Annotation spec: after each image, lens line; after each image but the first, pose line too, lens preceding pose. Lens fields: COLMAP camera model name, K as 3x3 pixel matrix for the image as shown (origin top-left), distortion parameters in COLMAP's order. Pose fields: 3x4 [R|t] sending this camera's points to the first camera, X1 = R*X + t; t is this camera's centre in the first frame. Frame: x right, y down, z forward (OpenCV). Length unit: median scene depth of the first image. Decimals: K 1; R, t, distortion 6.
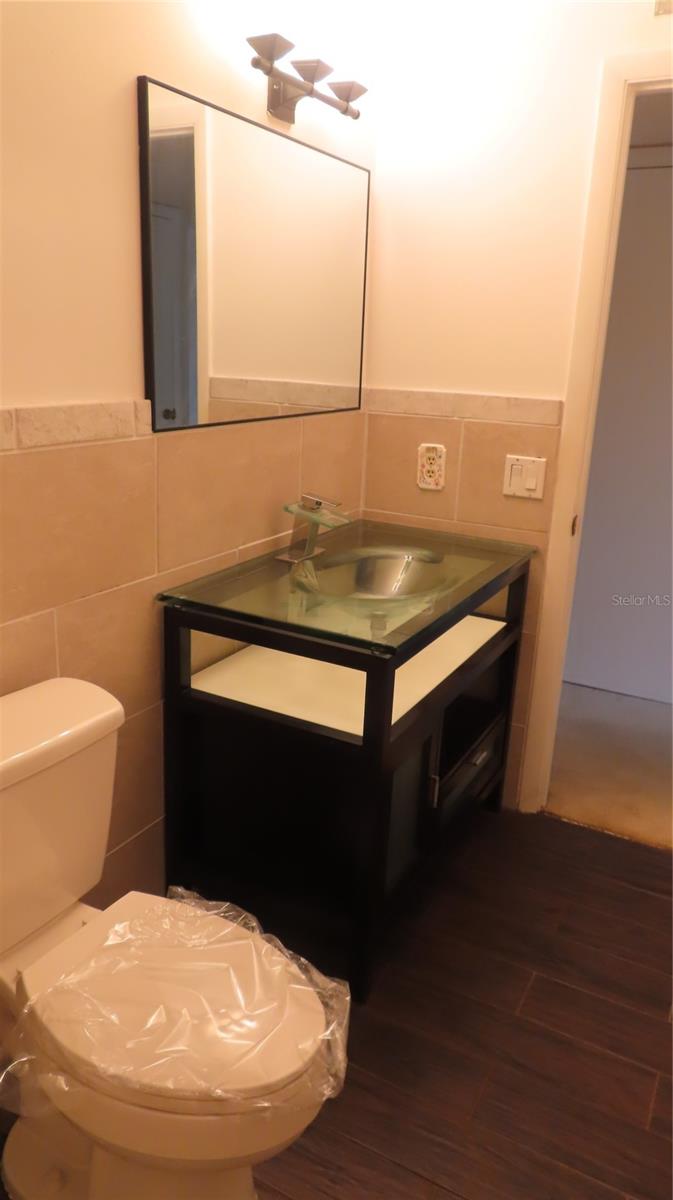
lens RADIAL K [[860.1, 0, 336.5], [0, 860.1, 600.0], [0, 0, 1]] dist [-0.000156, -0.003609]
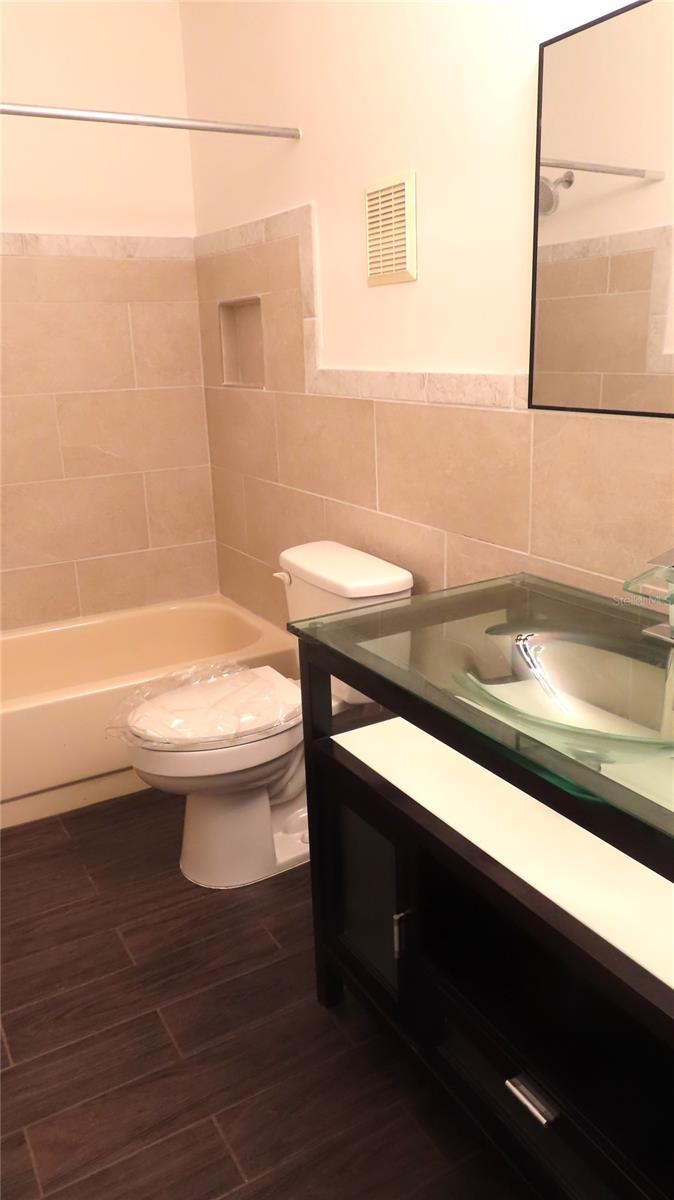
lens RADIAL K [[857.8, 0, 337.0], [0, 857.8, 600.0], [0, 0, 1]] dist [-0.003823, 0.001108]
pose [[-0.530158, 0.216491, -0.819795, 0.822331], [-0.239151, 0.889420, 0.389536, -0.356360], [0.813473, 0.402571, -0.419759, 1.431101]]
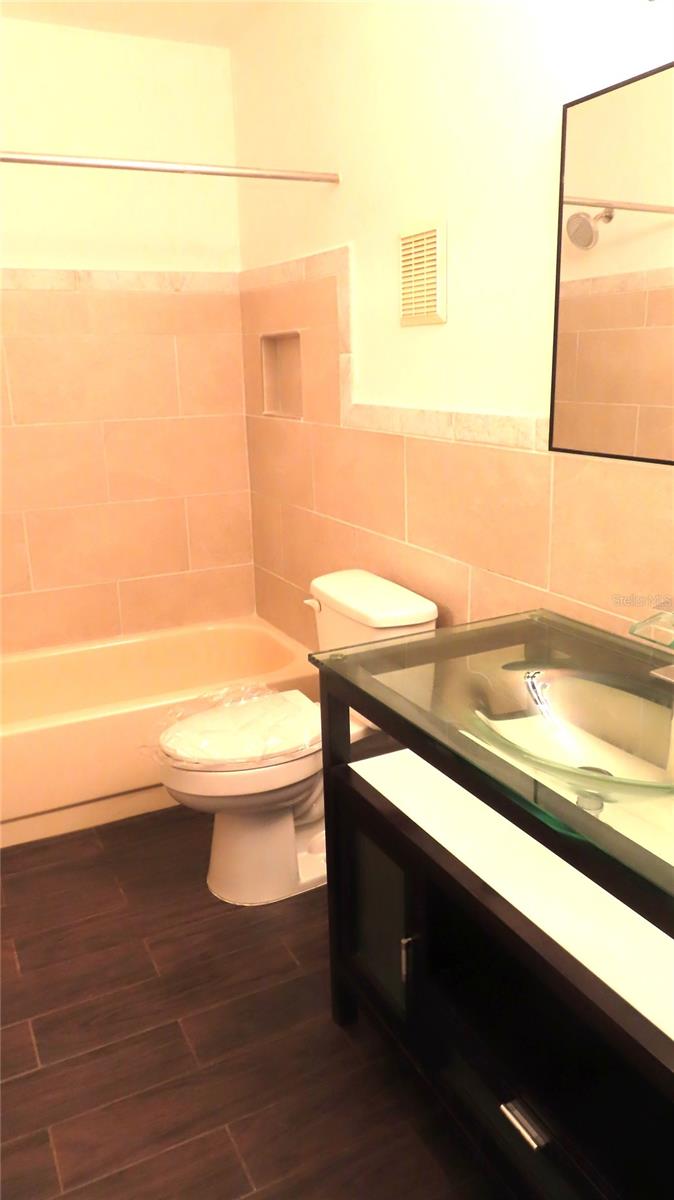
lens RADIAL K [[860.1, 0, 337.0], [0, 860.1, 600.0], [0, 0, 1]] dist [-0.000156, -0.003609]
pose [[-0.578142, 0.189654, -0.793589, 0.839867], [-0.238777, 0.890707, 0.386816, -0.401045], [0.780216, 0.413126, -0.469670, 1.466668]]
